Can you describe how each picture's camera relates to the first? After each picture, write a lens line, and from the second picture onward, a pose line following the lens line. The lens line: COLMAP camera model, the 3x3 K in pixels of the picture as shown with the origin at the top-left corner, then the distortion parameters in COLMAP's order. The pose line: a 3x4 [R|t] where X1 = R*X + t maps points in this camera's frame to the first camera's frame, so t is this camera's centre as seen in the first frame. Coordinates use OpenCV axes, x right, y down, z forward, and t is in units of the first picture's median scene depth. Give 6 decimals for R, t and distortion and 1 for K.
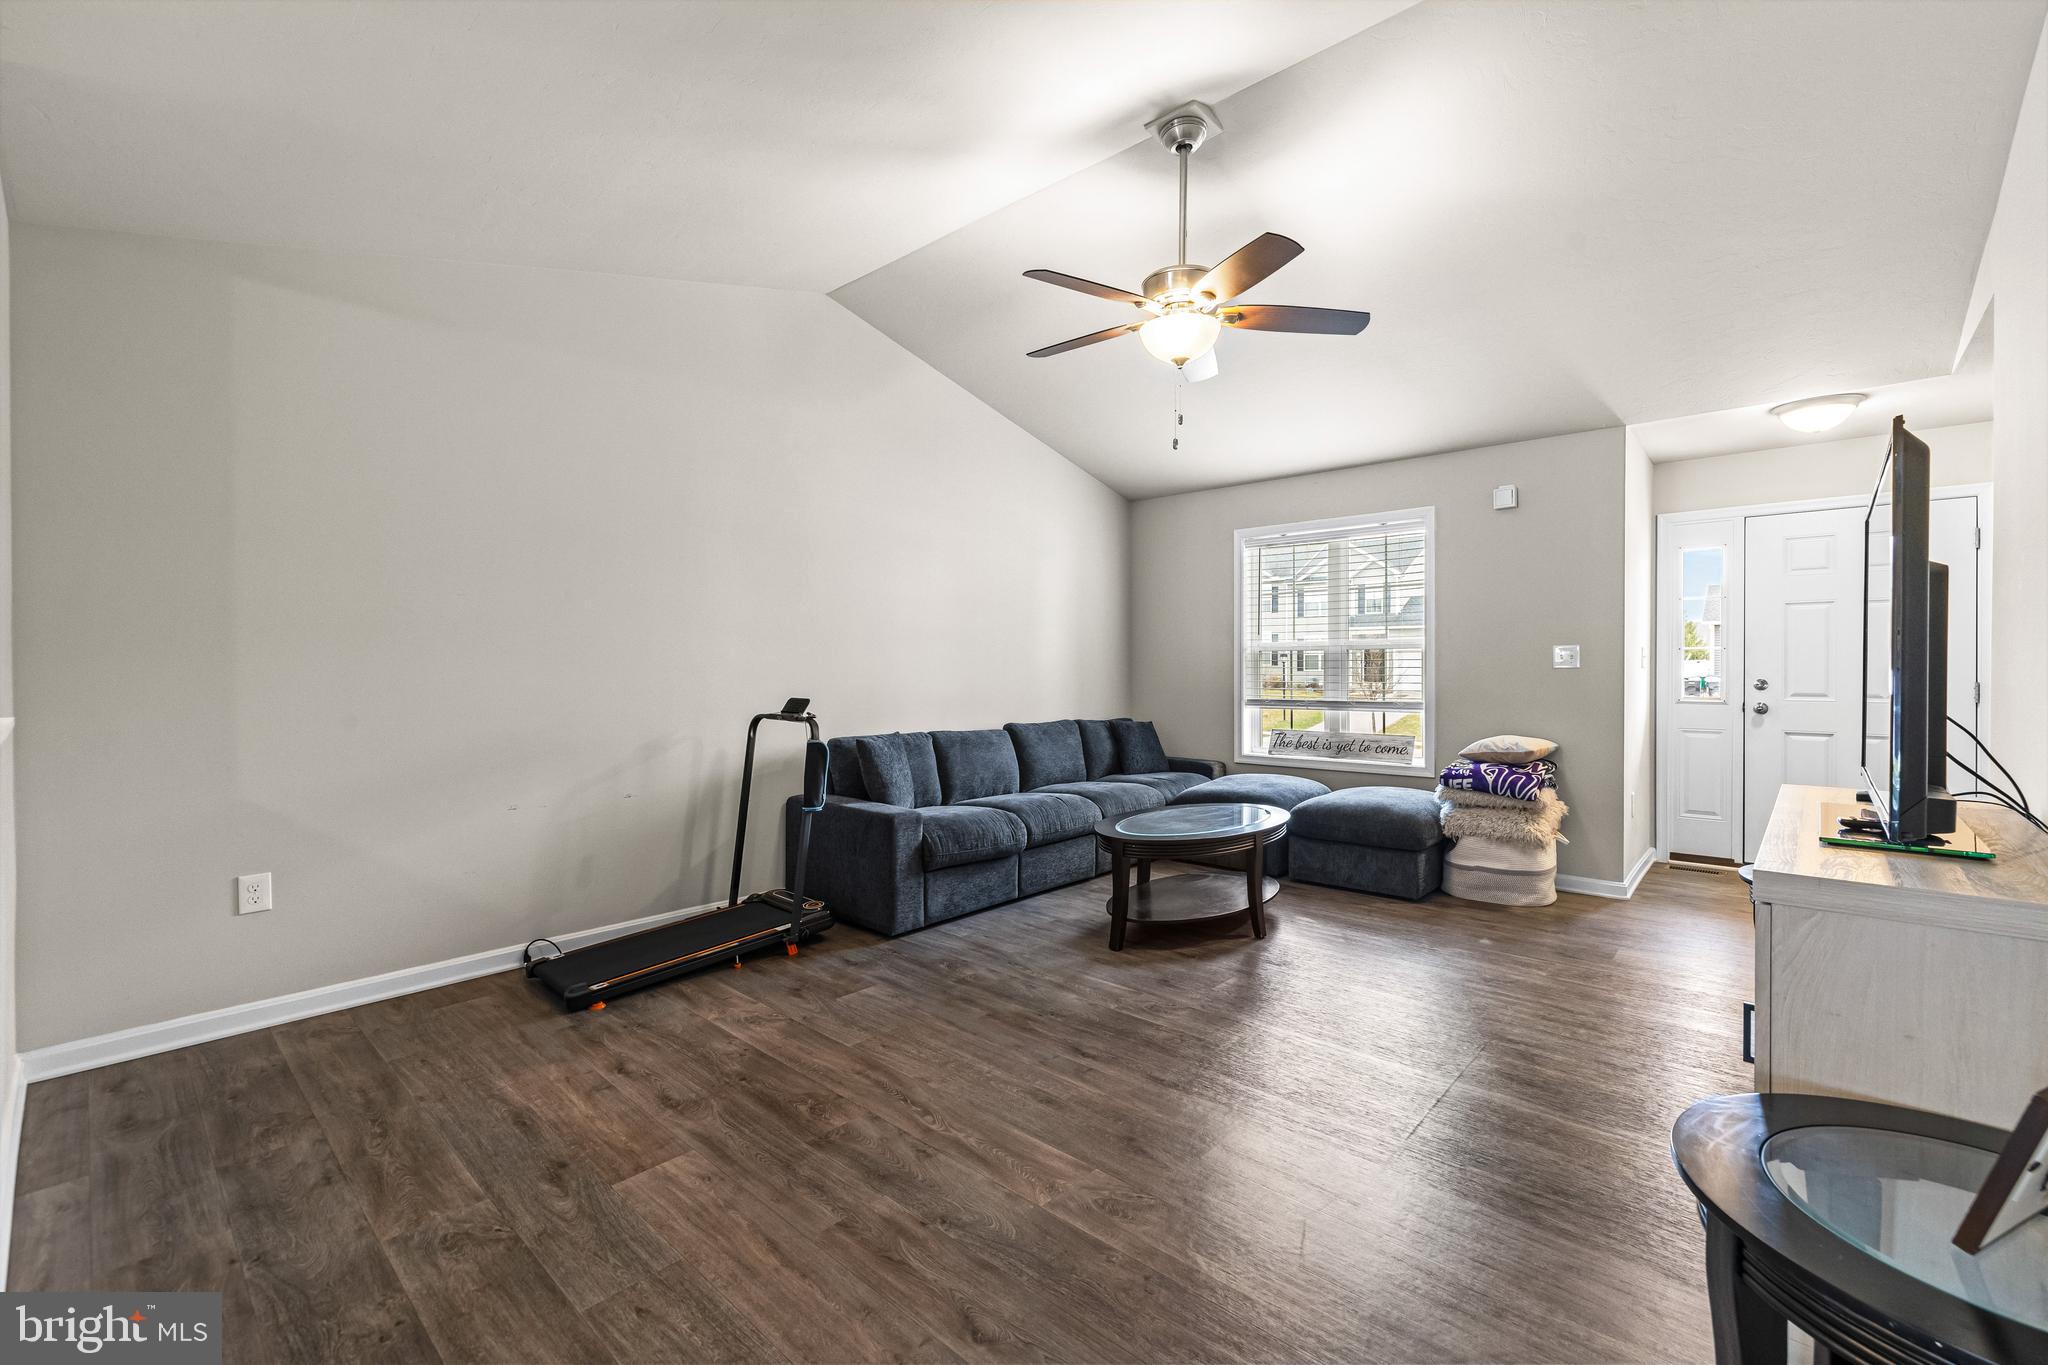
lens RADIAL K [[854.9, 0, 1028.1], [0, 854.9, 676.4], [0, 0, 1]] dist [-0.000650, 0.000000]
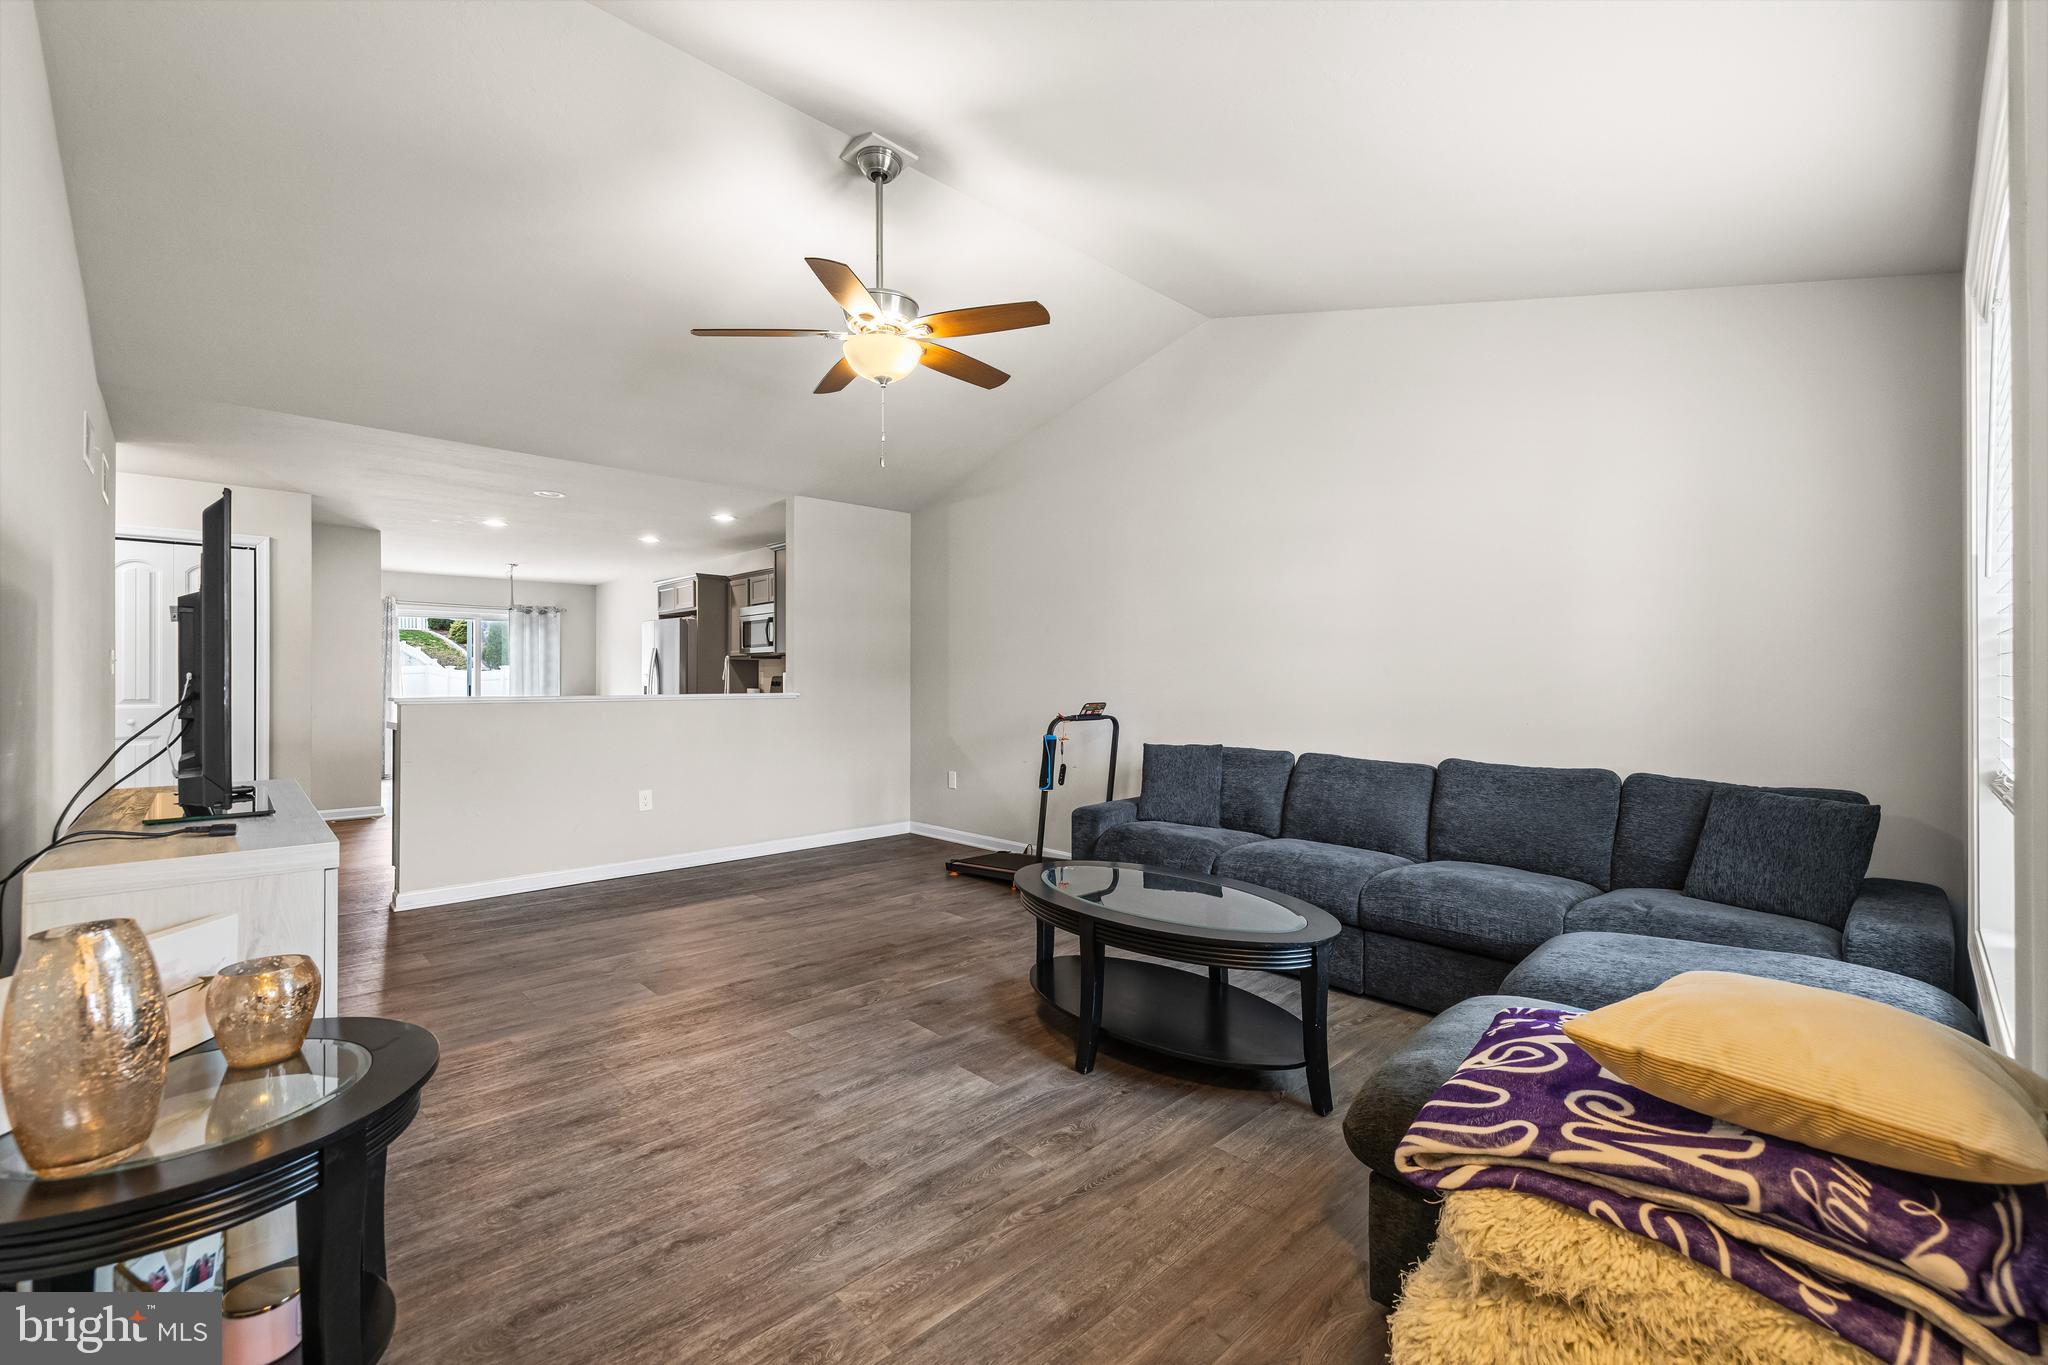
lens RADIAL K [[854.9, 0, 1028.1], [0, 854.9, 676.4], [0, 0, 1]] dist [-0.000650, 0.000000]
pose [[-0.071289, -0.001782, -0.997454, 1.148900], [-0.005119, 0.999986, -0.001421, -0.012141], [0.997443, 0.005005, -0.071297, 1.200779]]
